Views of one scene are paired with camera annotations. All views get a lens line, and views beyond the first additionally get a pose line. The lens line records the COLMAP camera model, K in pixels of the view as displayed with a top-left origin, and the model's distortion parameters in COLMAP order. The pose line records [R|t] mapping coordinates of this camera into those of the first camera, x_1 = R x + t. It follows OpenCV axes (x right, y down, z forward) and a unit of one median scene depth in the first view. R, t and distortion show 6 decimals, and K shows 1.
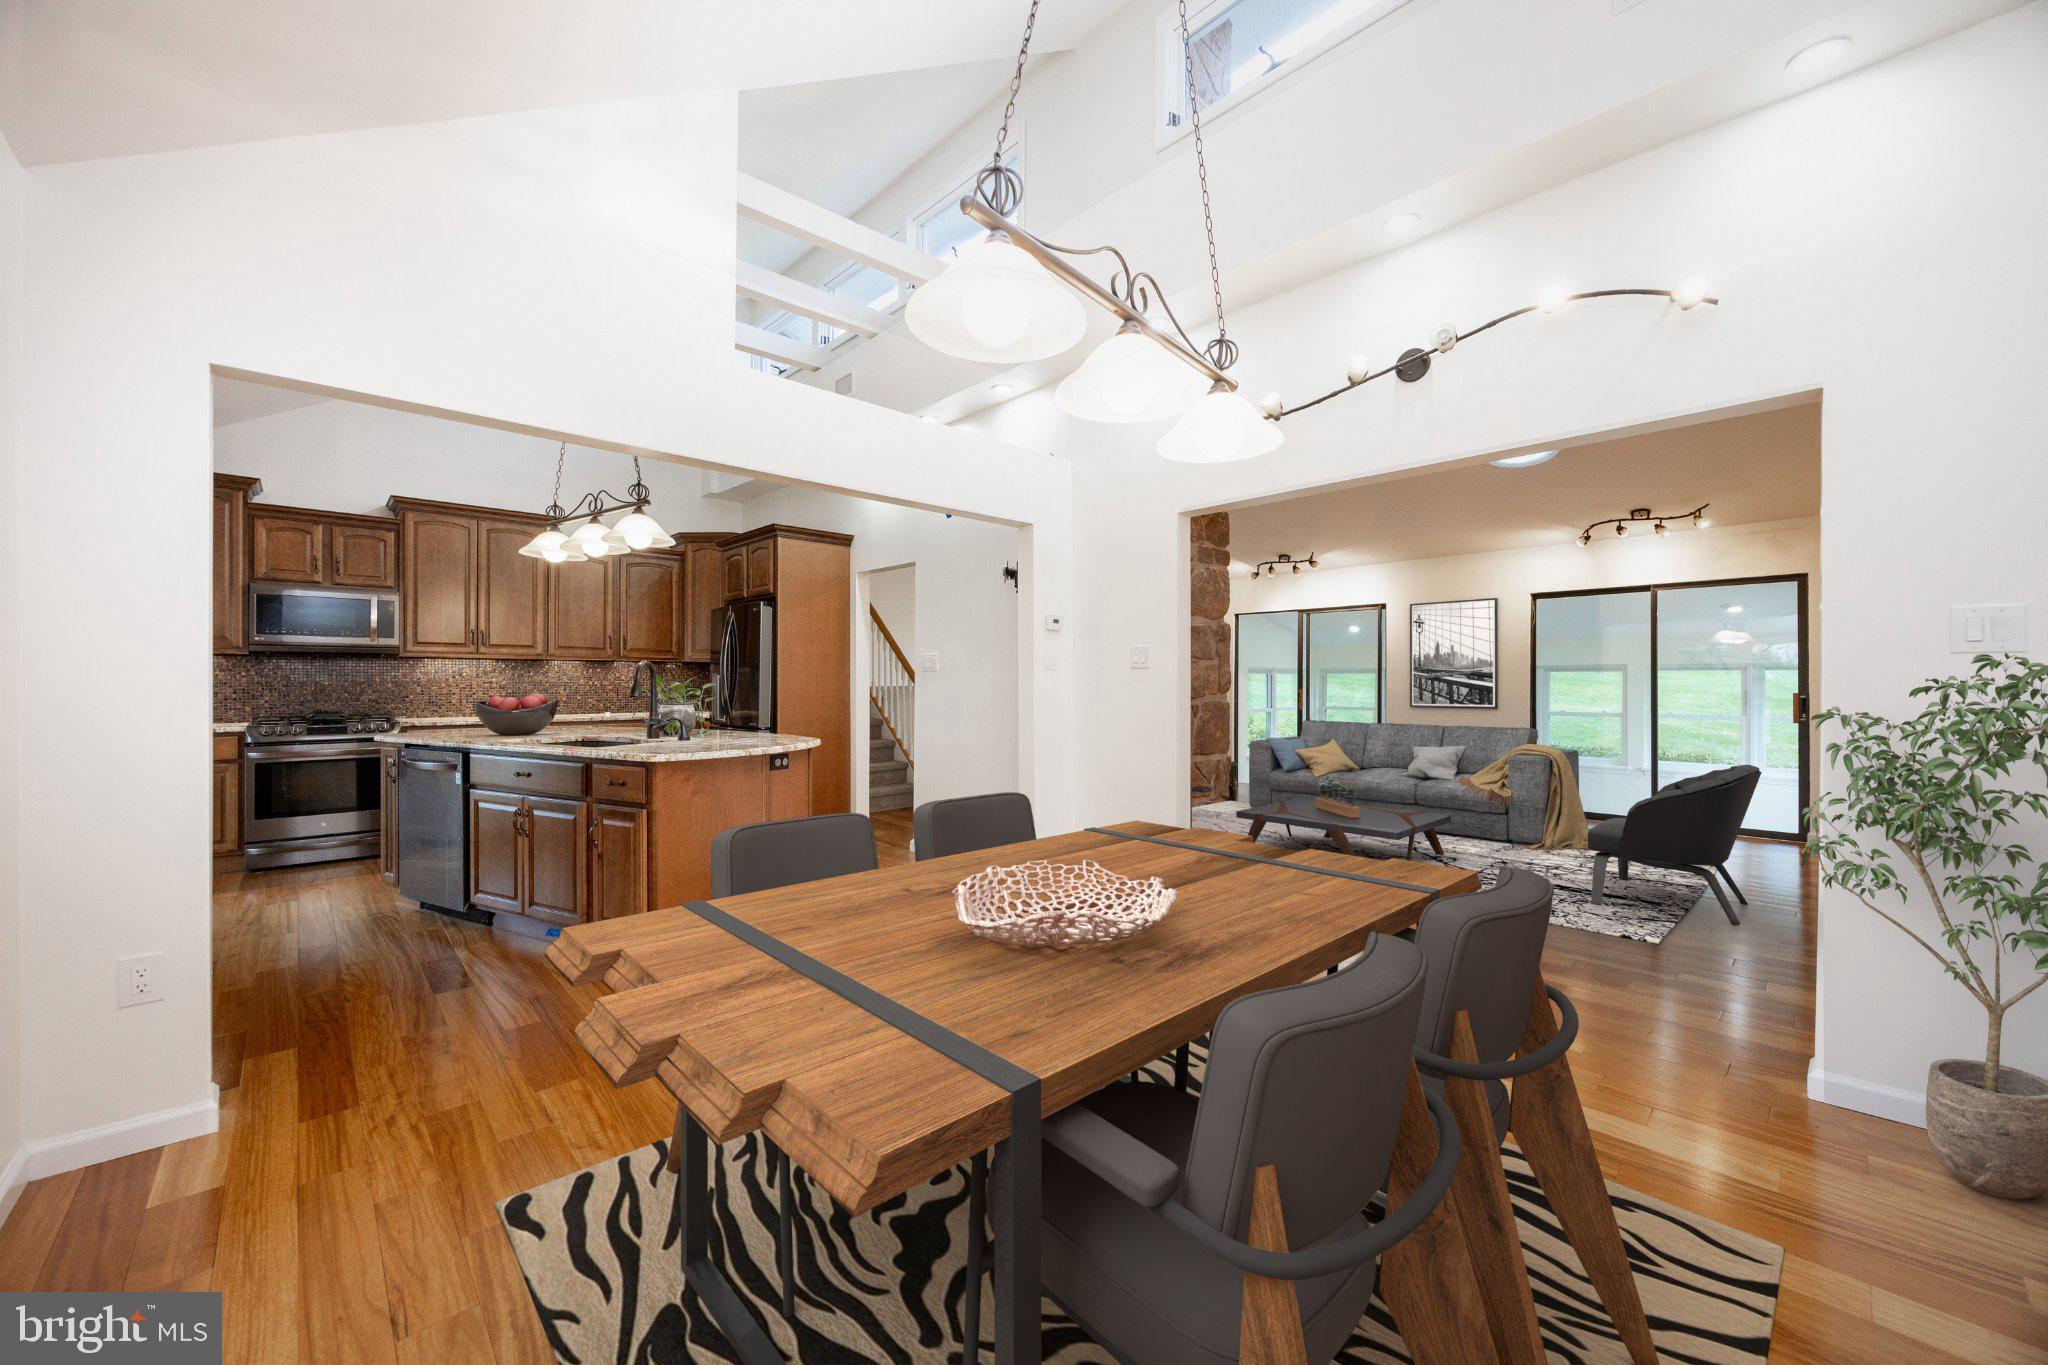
lens RADIAL K [[777.5, 0, 1023.9], [0, 777.5, 679.9], [0, 0, 1]] dist [0.002258, 0.000359]
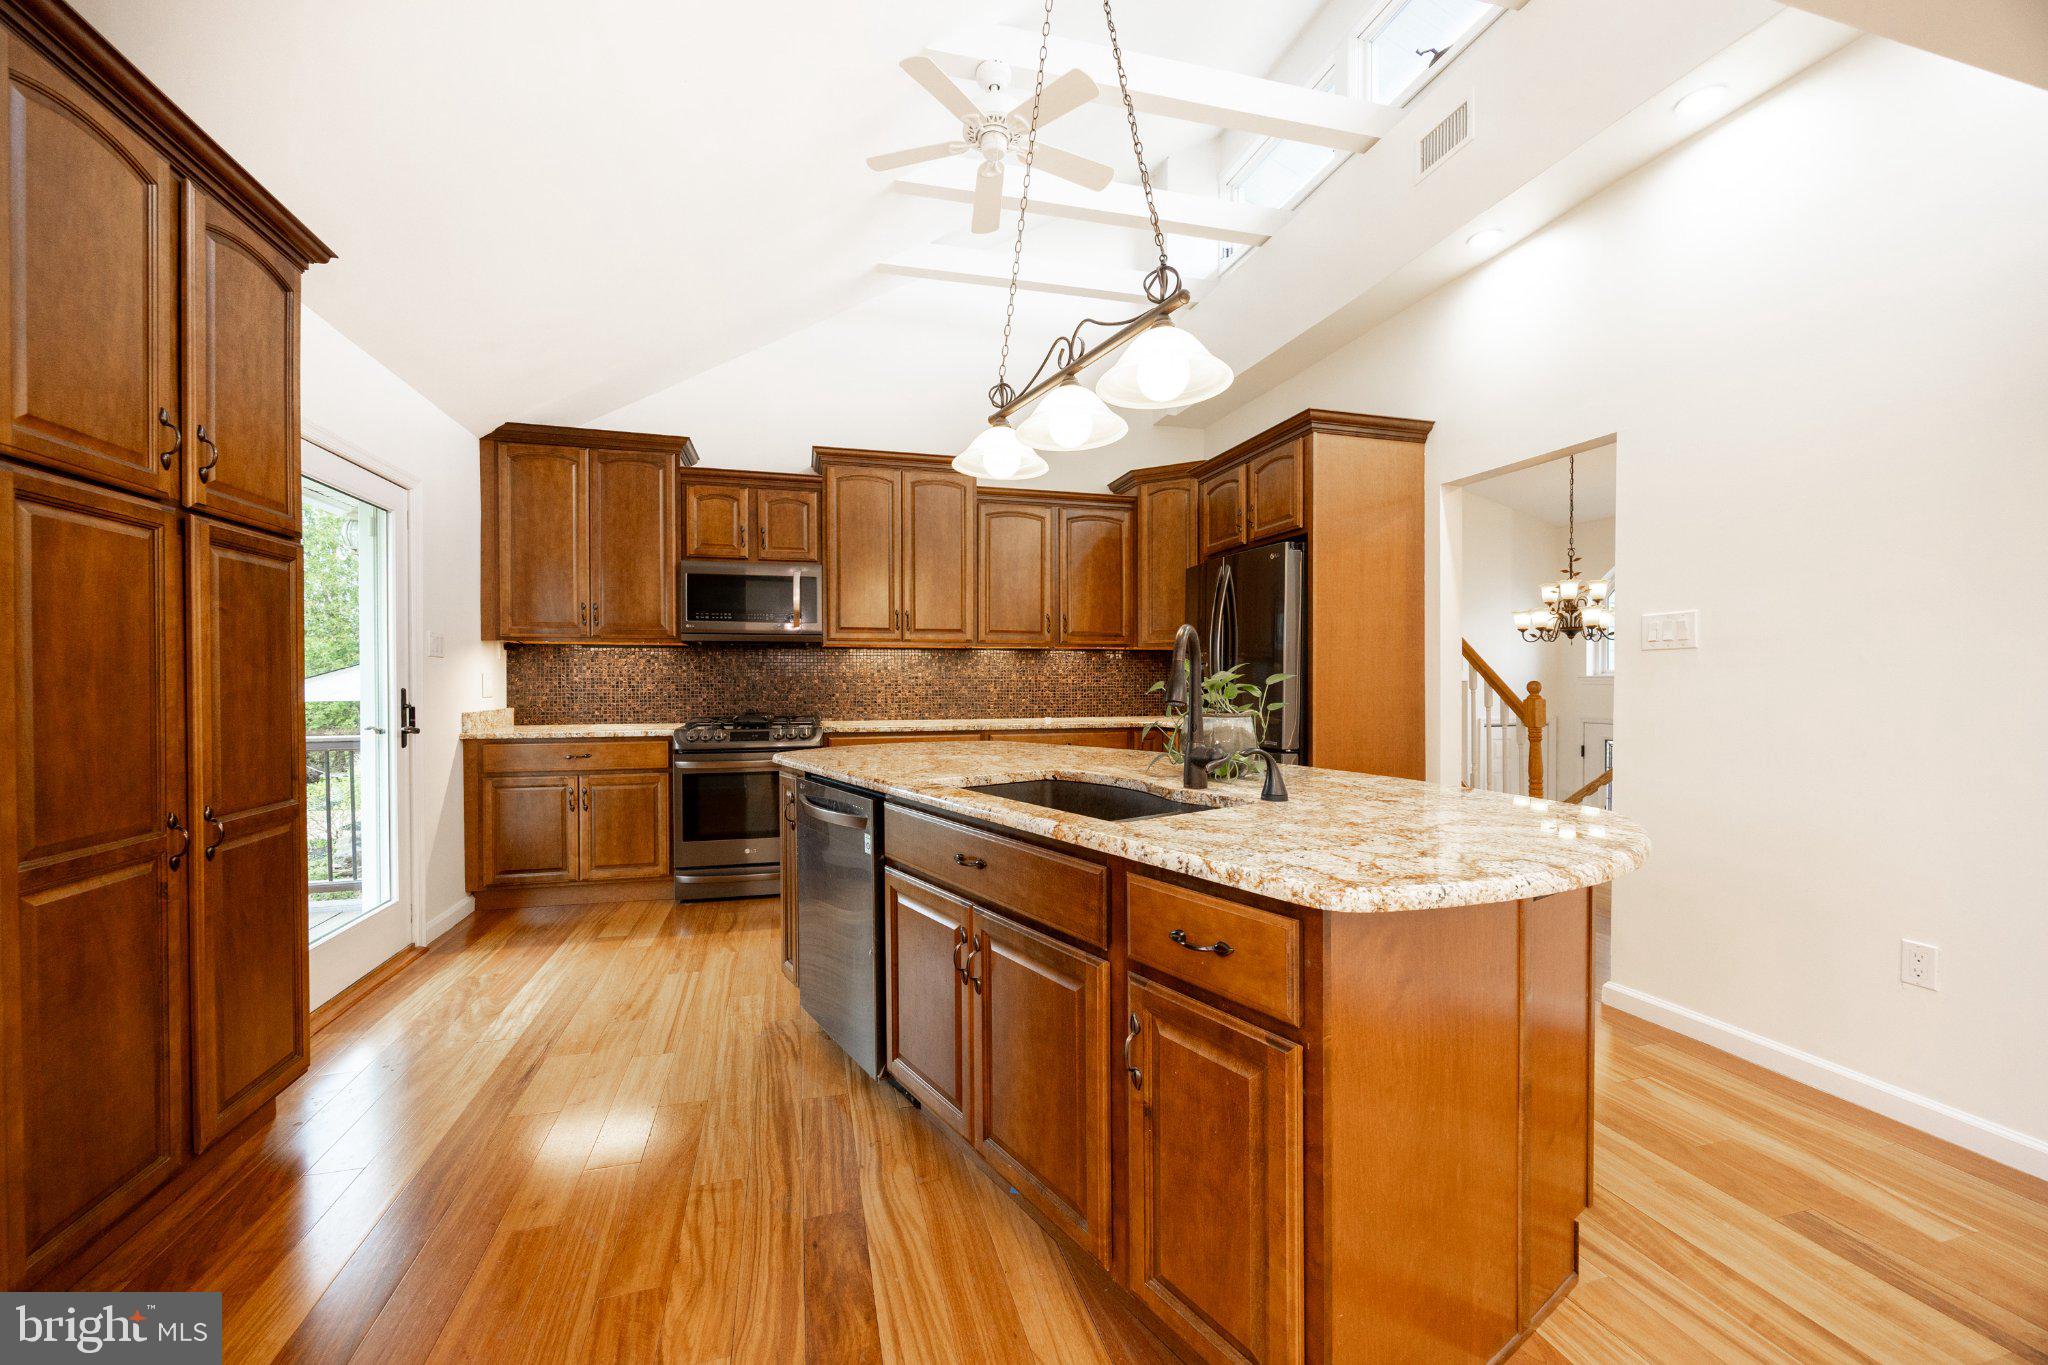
lens RADIAL K [[777.5, 0, 1018.4], [0, 777.5, 686.4], [0, 0, 1]] dist [0.002258, 0.000359]
pose [[0.890686, 0.001281, -0.454618, -0.251073], [0.003808, 0.999940, 0.010278, 0.005065], [0.454604, -0.010886, 0.890627, 0.368923]]
